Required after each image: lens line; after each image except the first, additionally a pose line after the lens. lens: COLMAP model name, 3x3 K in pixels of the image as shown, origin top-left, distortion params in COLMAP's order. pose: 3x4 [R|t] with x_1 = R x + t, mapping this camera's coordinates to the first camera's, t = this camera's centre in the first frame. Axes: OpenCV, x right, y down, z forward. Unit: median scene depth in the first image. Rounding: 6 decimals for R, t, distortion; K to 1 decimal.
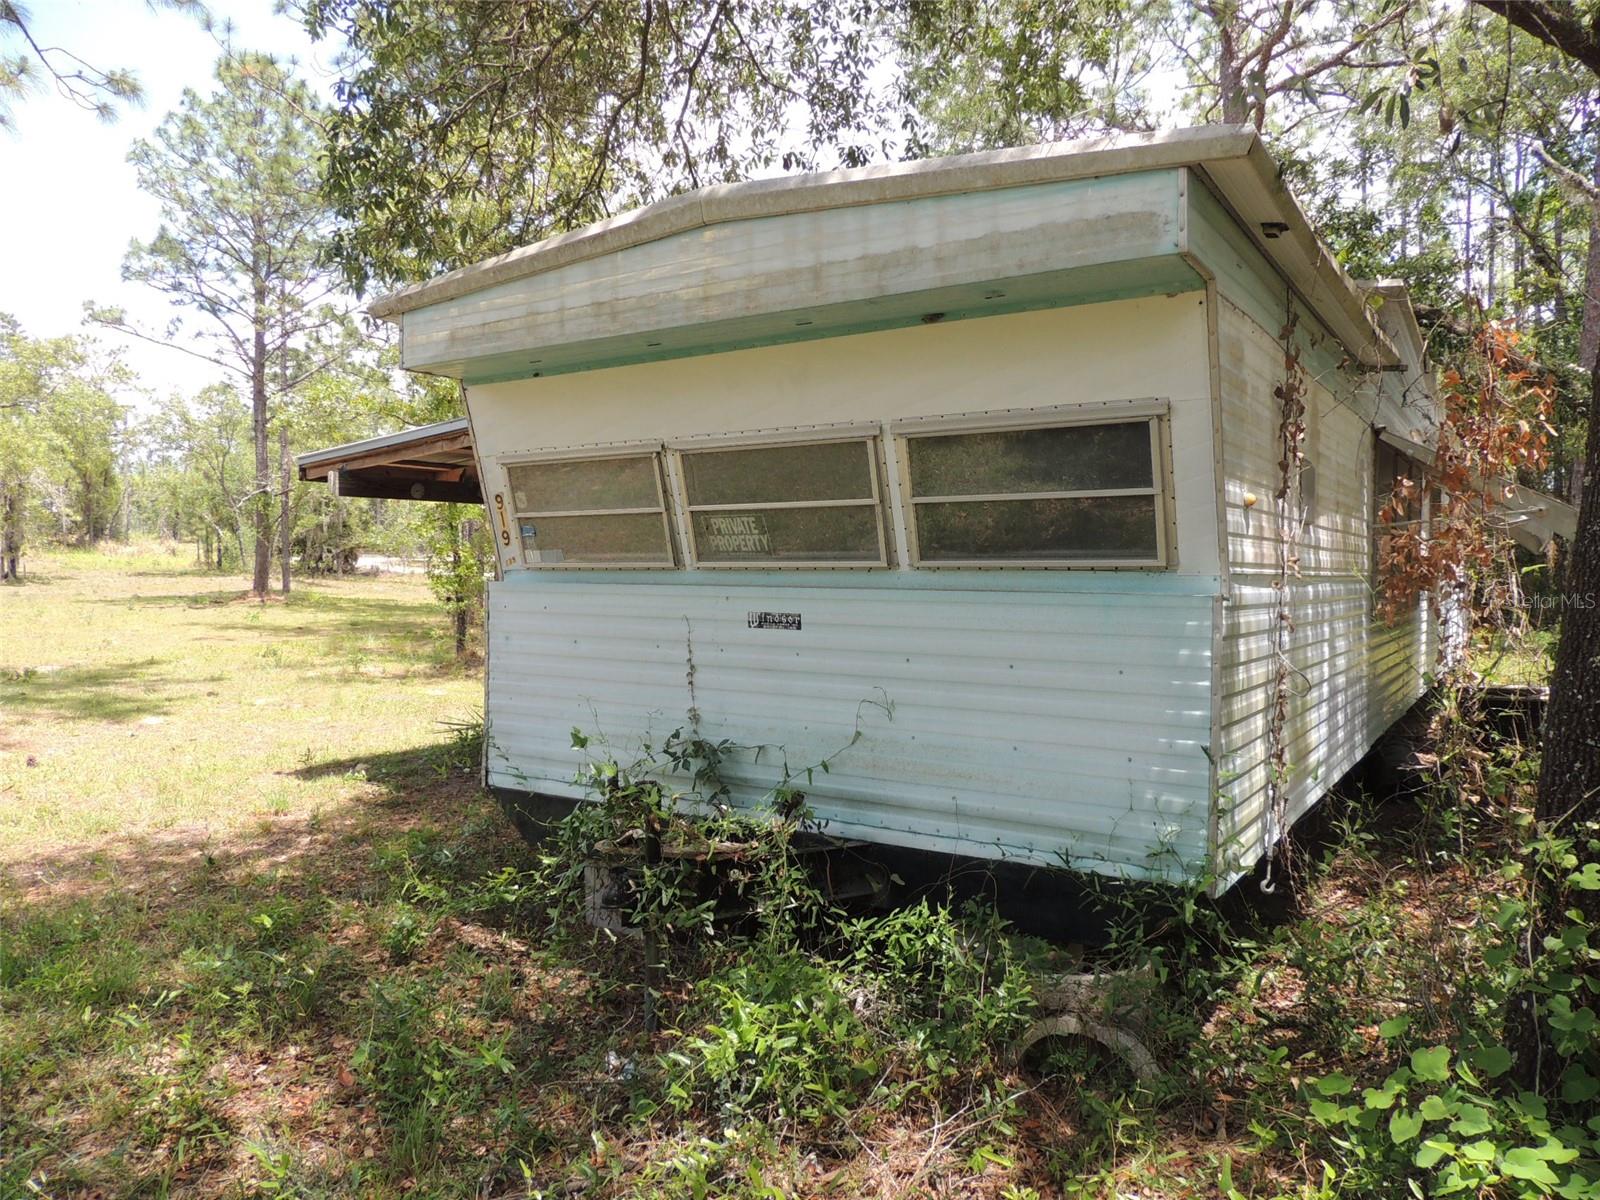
lens RADIAL K [[1138.2, 0, 801.2], [0, 1138.2, 605.0], [0, 0, 1]] dist [-0.021971, 0.002137]
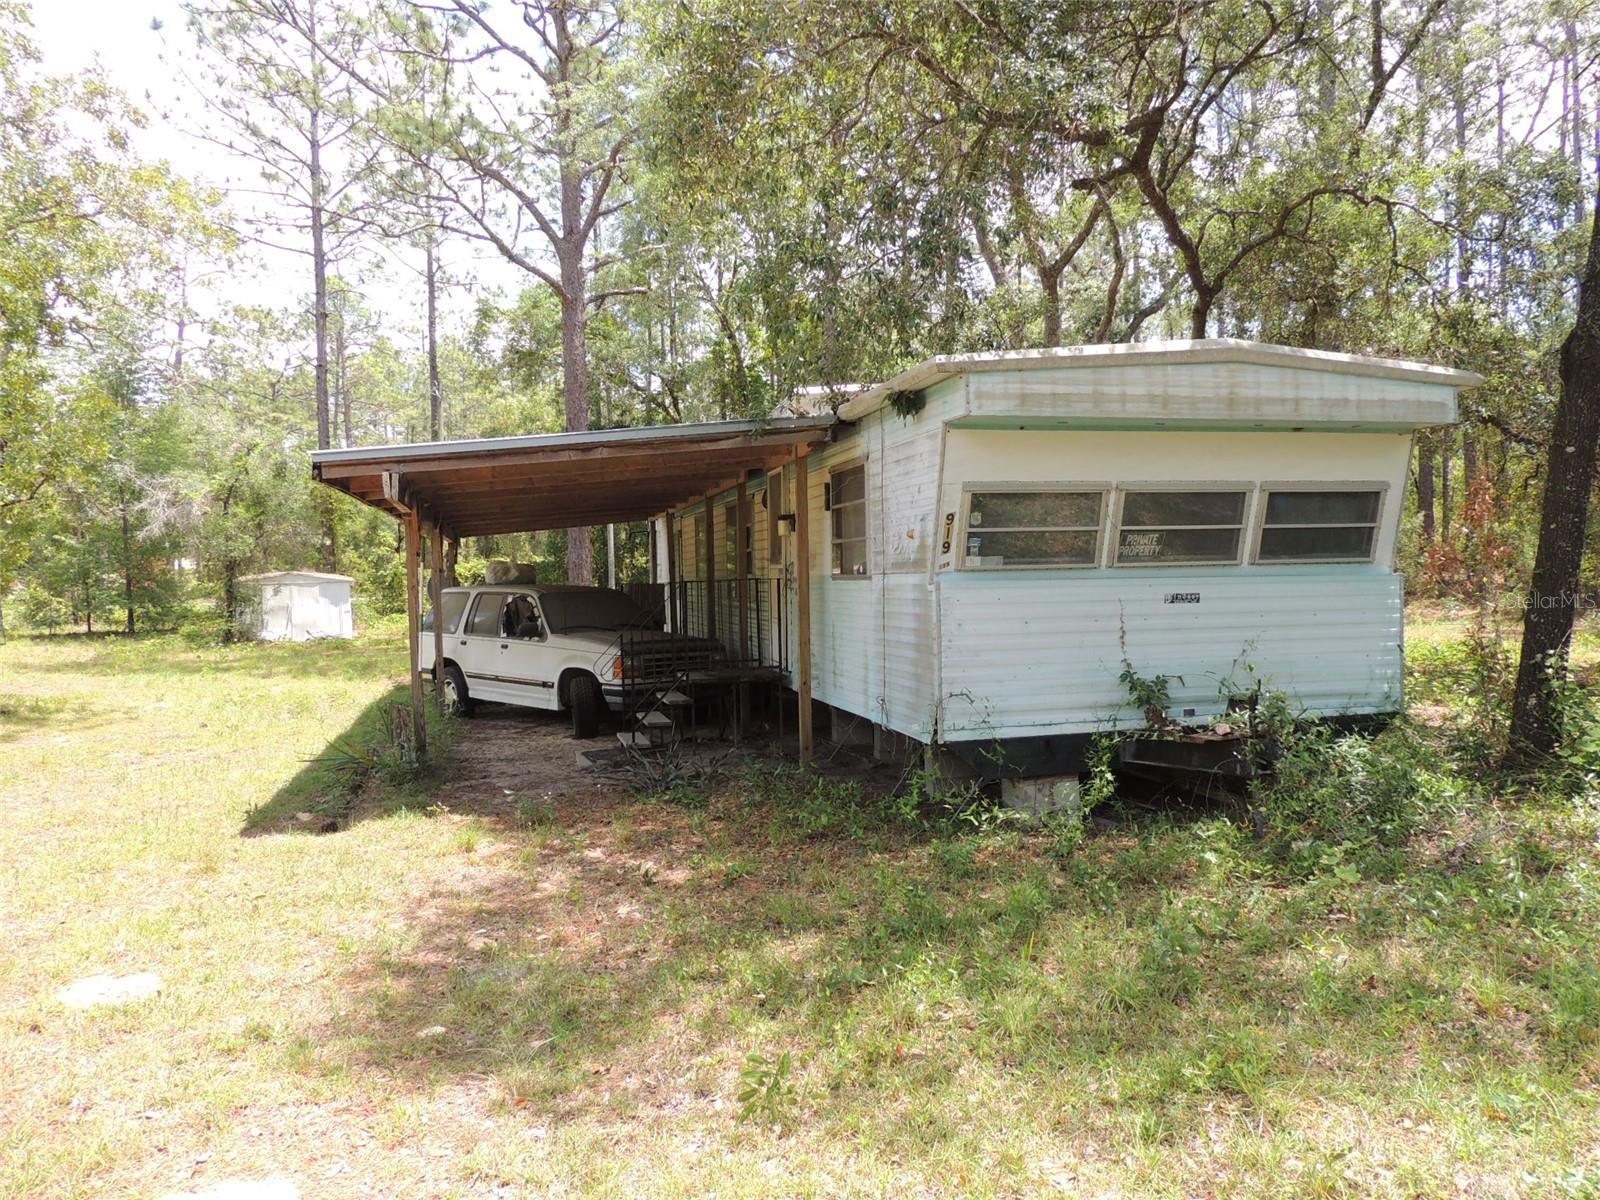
lens RADIAL K [[1138.2, 0, 801.3], [0, 1138.2, 601.4], [0, 0, 1]] dist [-0.021971, 0.002137]
pose [[0.691007, -0.023446, 0.722467, -1.708108], [0.049673, 0.998651, -0.015101, 0.017615], [-0.721139, 0.046322, 0.691240, 0.291627]]
